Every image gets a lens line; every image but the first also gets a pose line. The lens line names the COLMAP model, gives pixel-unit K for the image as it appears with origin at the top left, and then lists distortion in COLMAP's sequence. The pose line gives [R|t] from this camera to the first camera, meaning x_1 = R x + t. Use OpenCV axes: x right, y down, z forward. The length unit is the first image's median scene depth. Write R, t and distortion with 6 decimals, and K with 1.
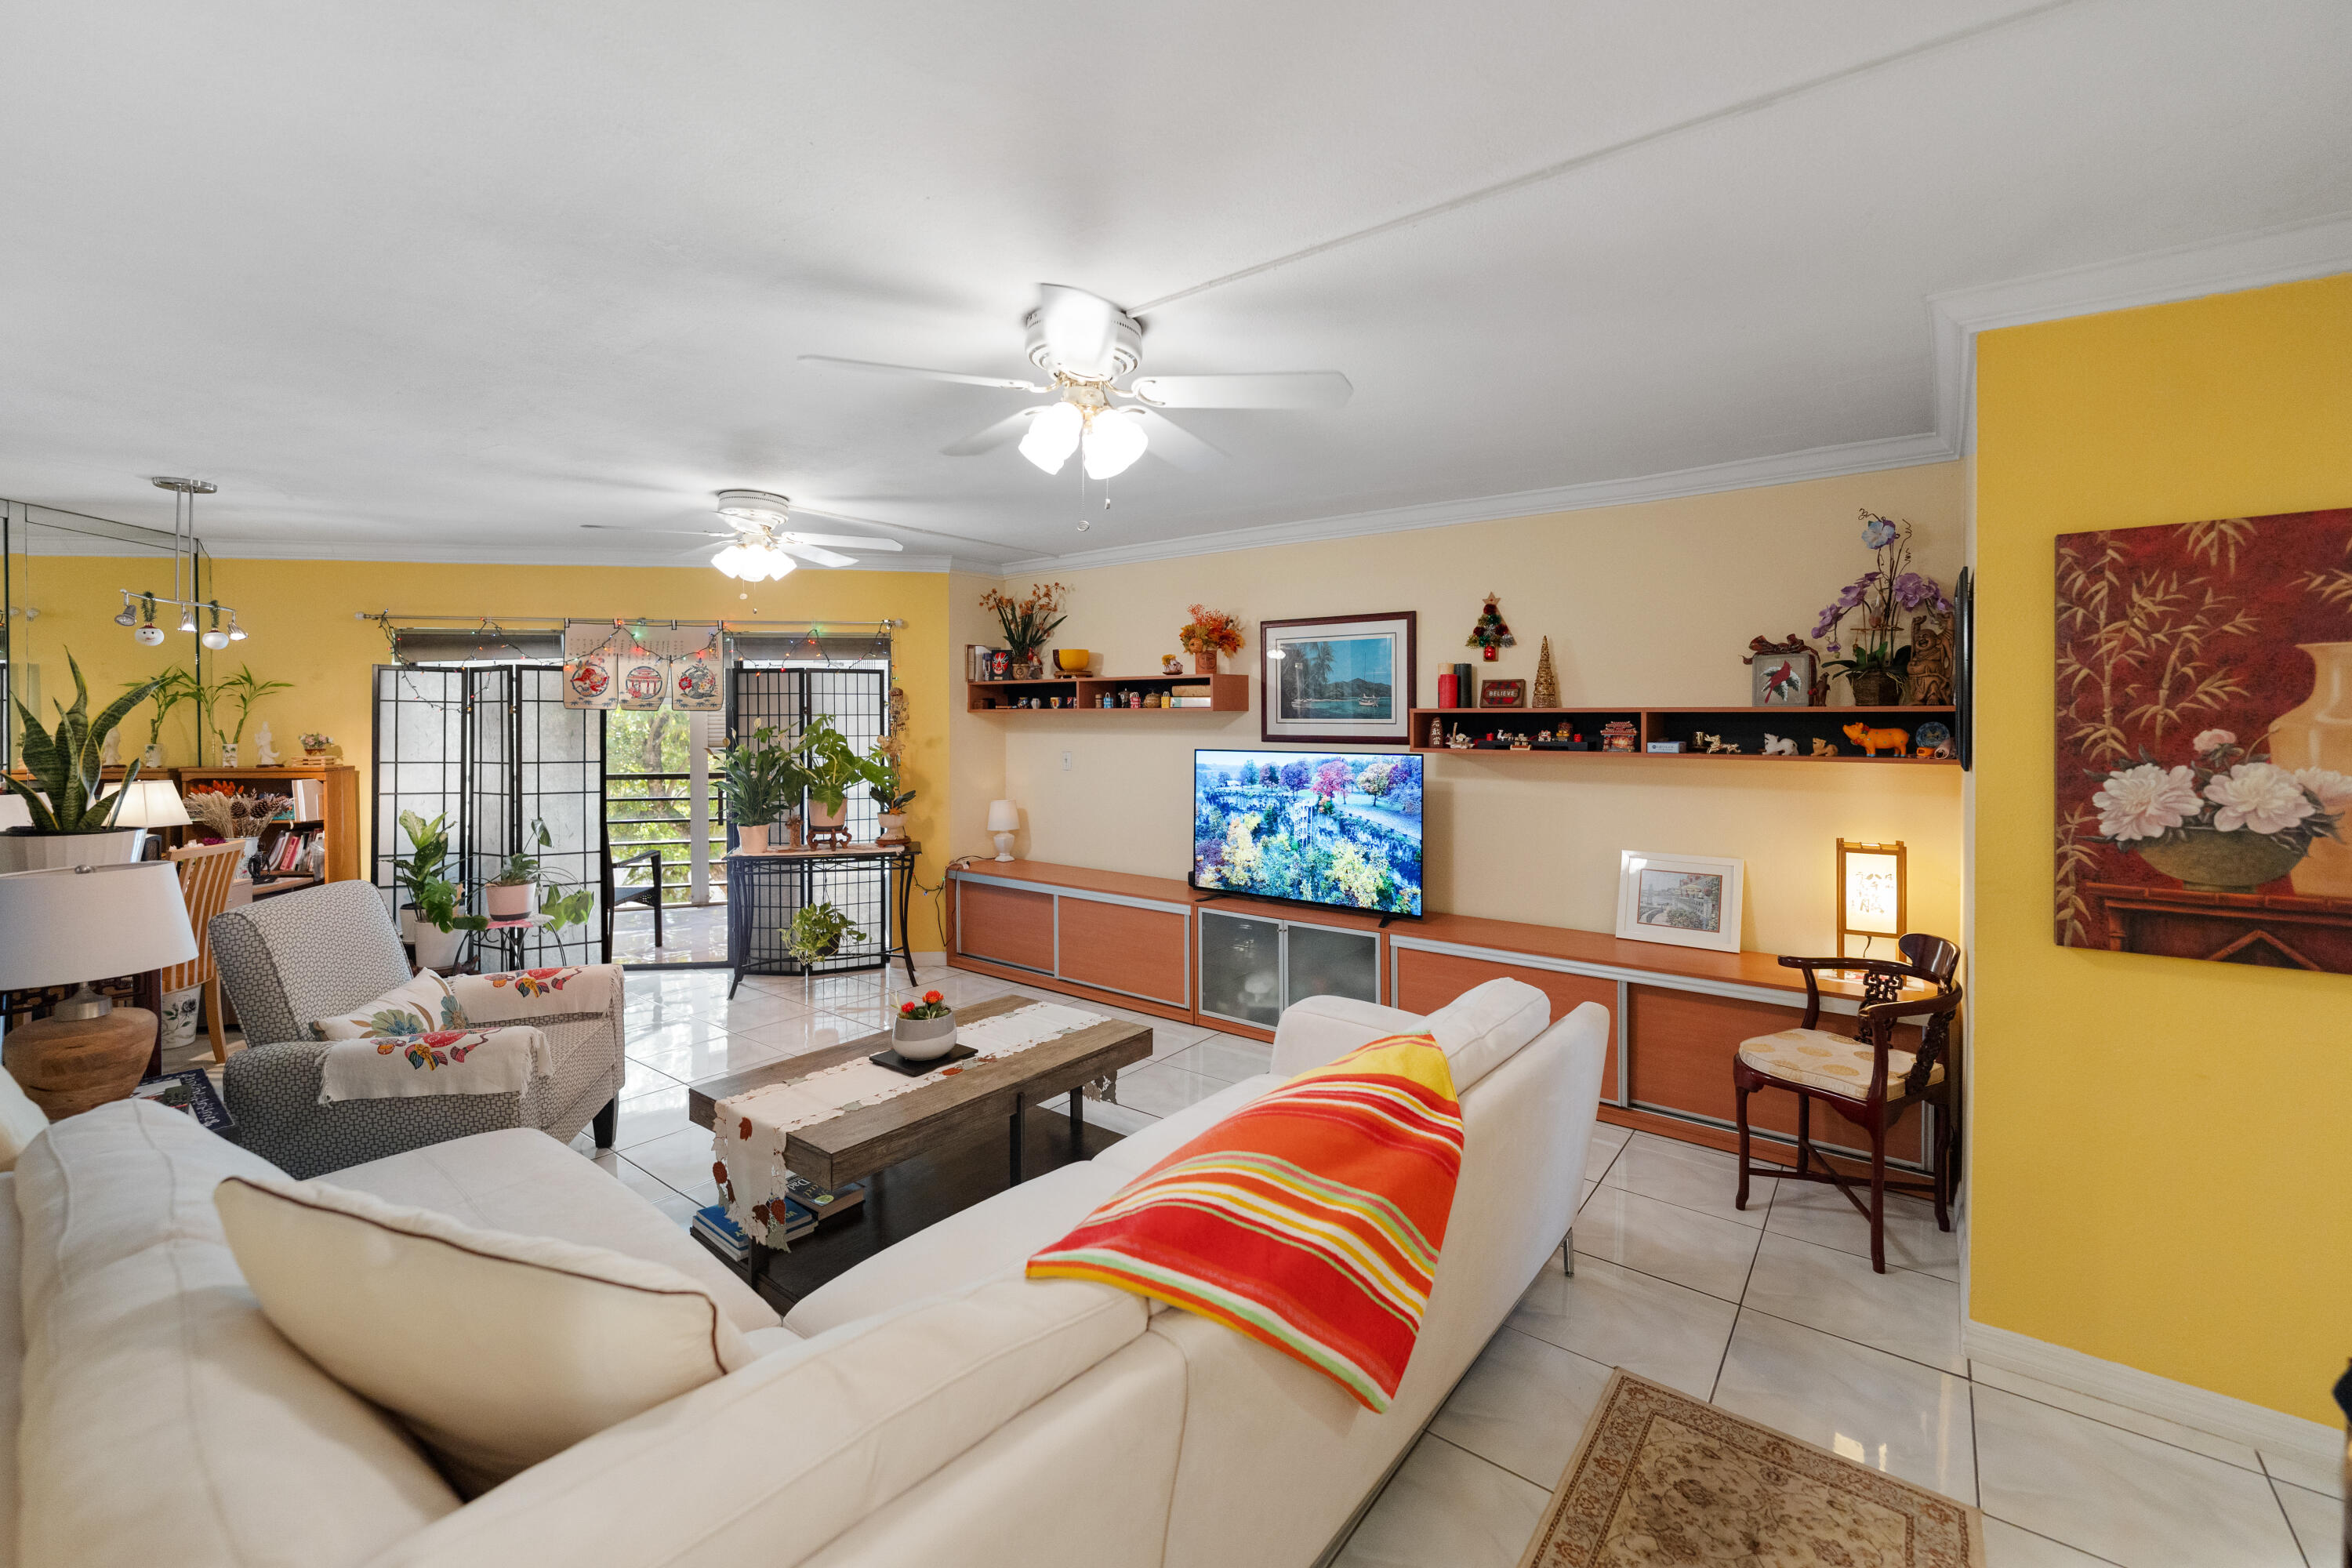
lens RADIAL K [[950.7, 0, 1181.4], [0, 950.7, 750.2], [0, 0, 1]] dist [-0.001803, -0.000364]
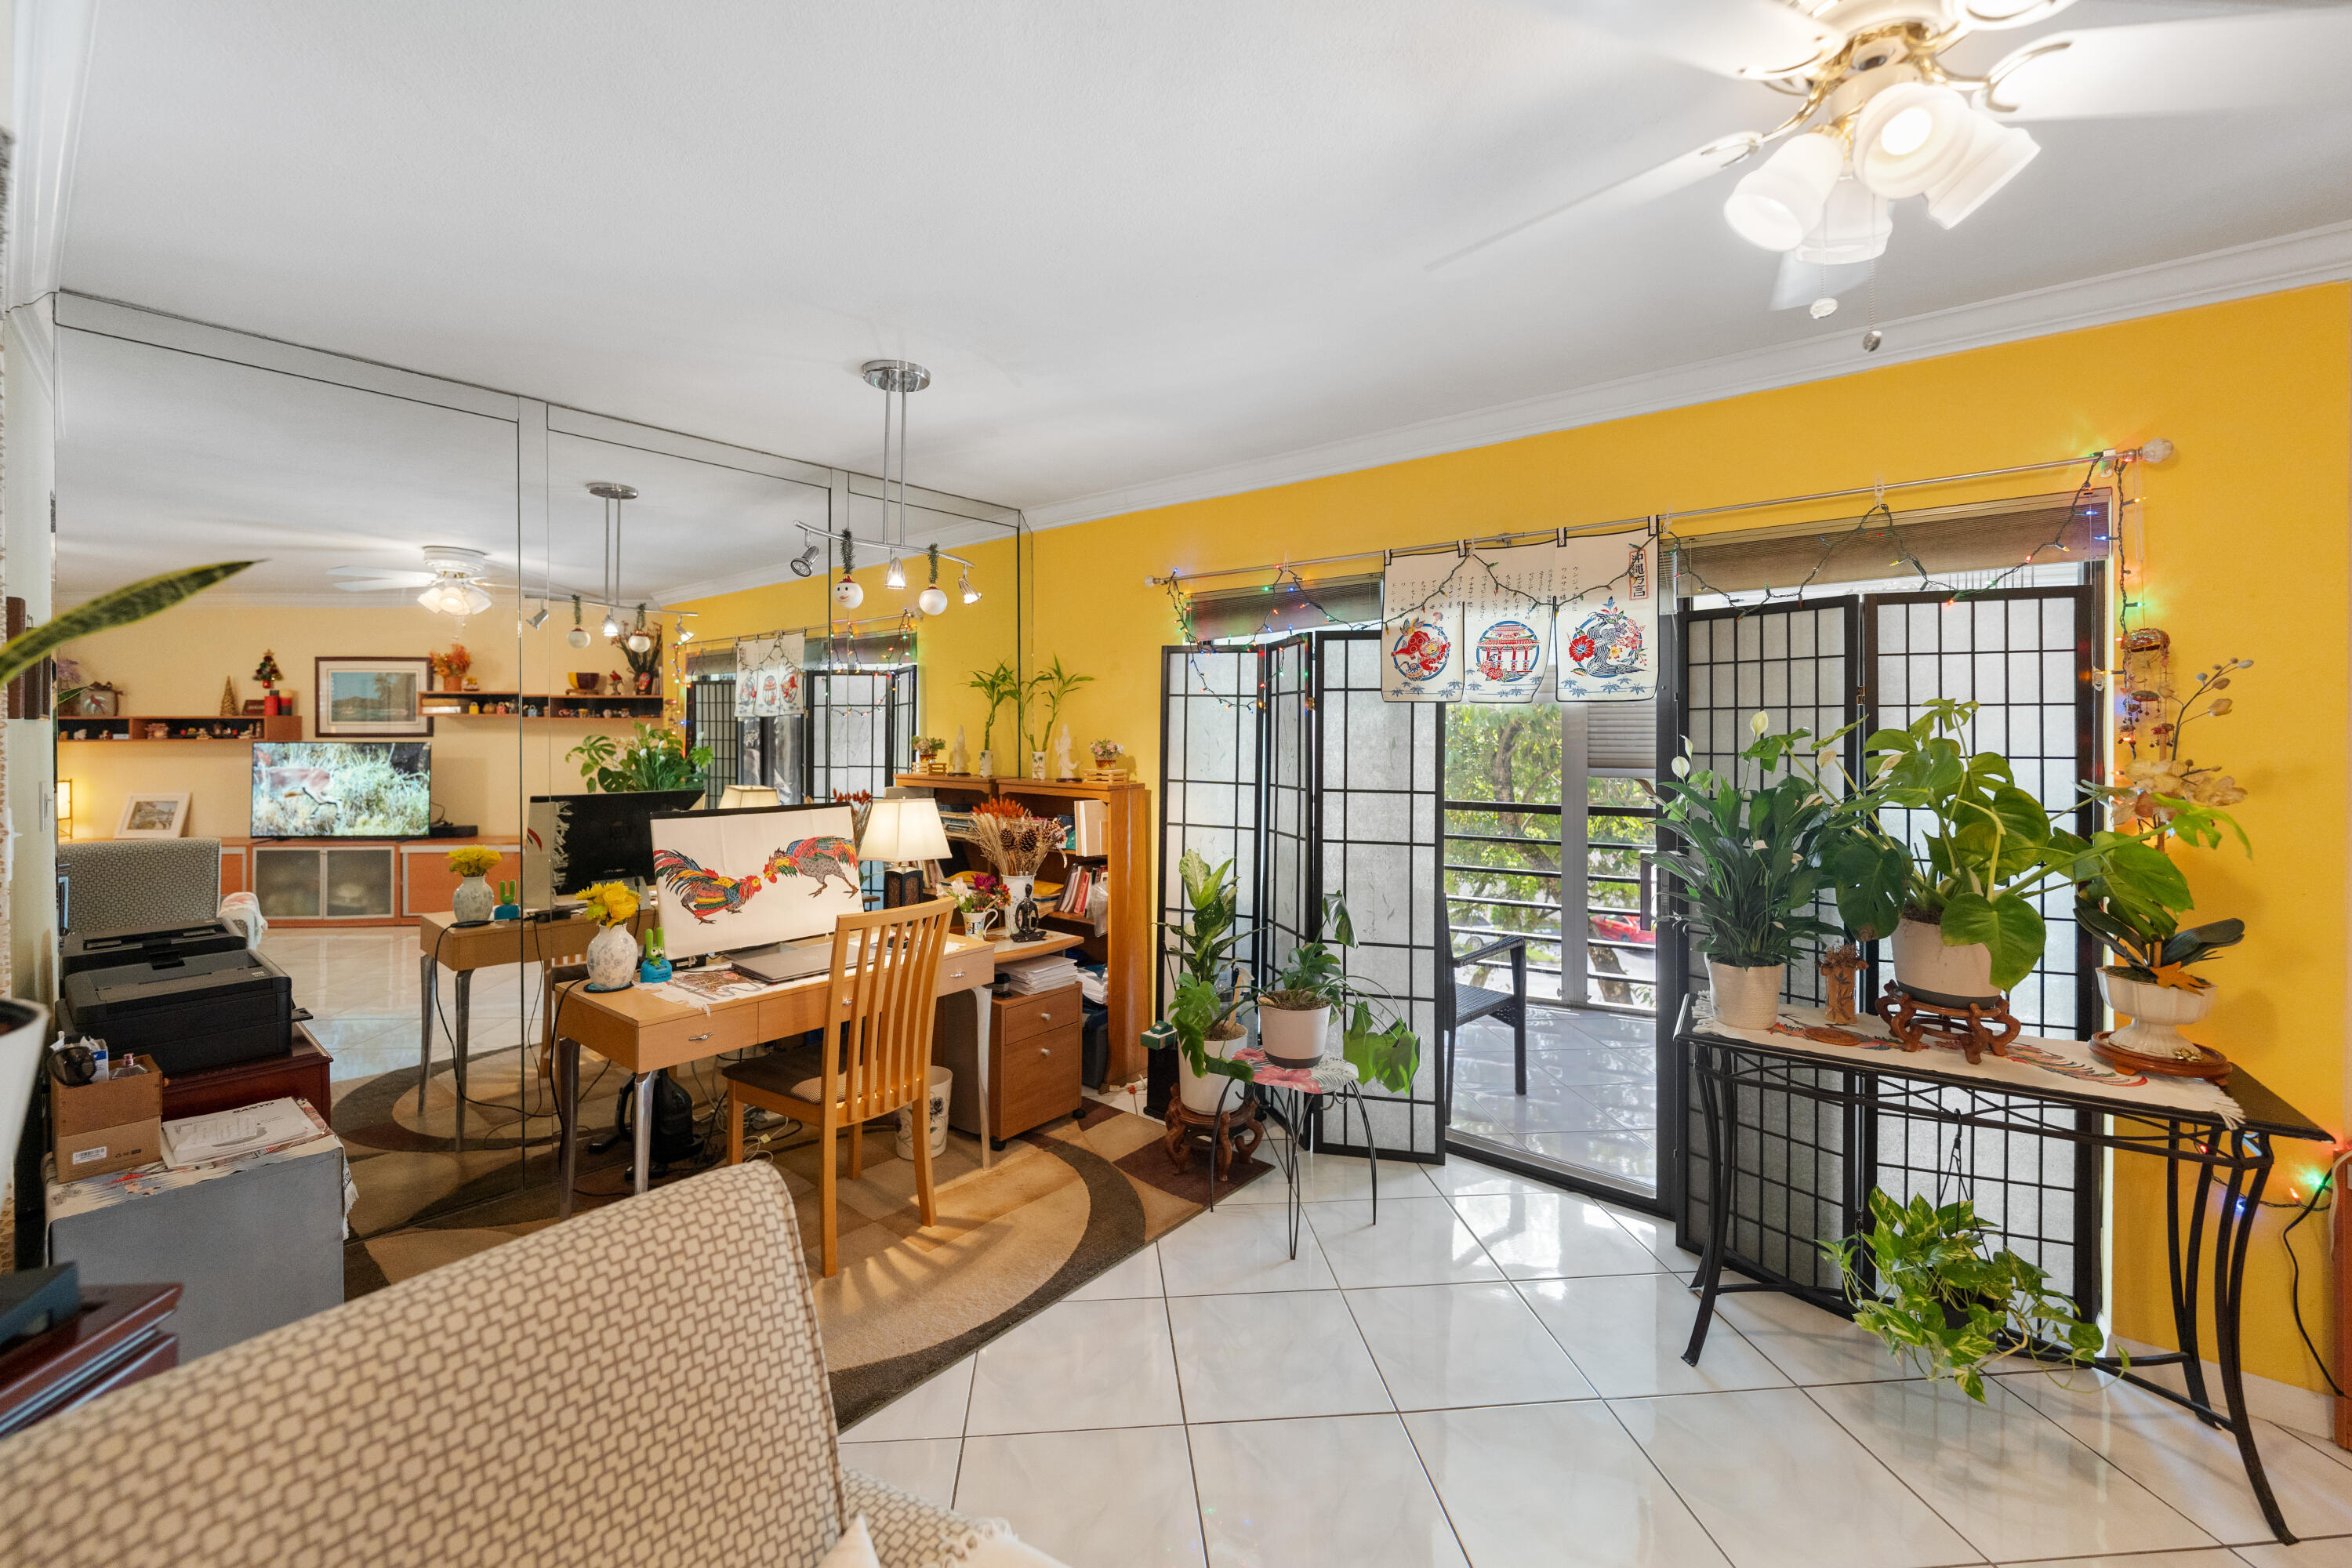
lens RADIAL K [[1042.4, 0, 1138.5], [0, 1042.4, 700.3], [0, 0, 1]] dist [-0.004528, -0.000283]
pose [[0.668139, -0.020198, -0.743762, -0.265394], [-0.022498, 0.998626, -0.047330, -0.010108], [0.743696, 0.048356, 0.666766, 0.449663]]
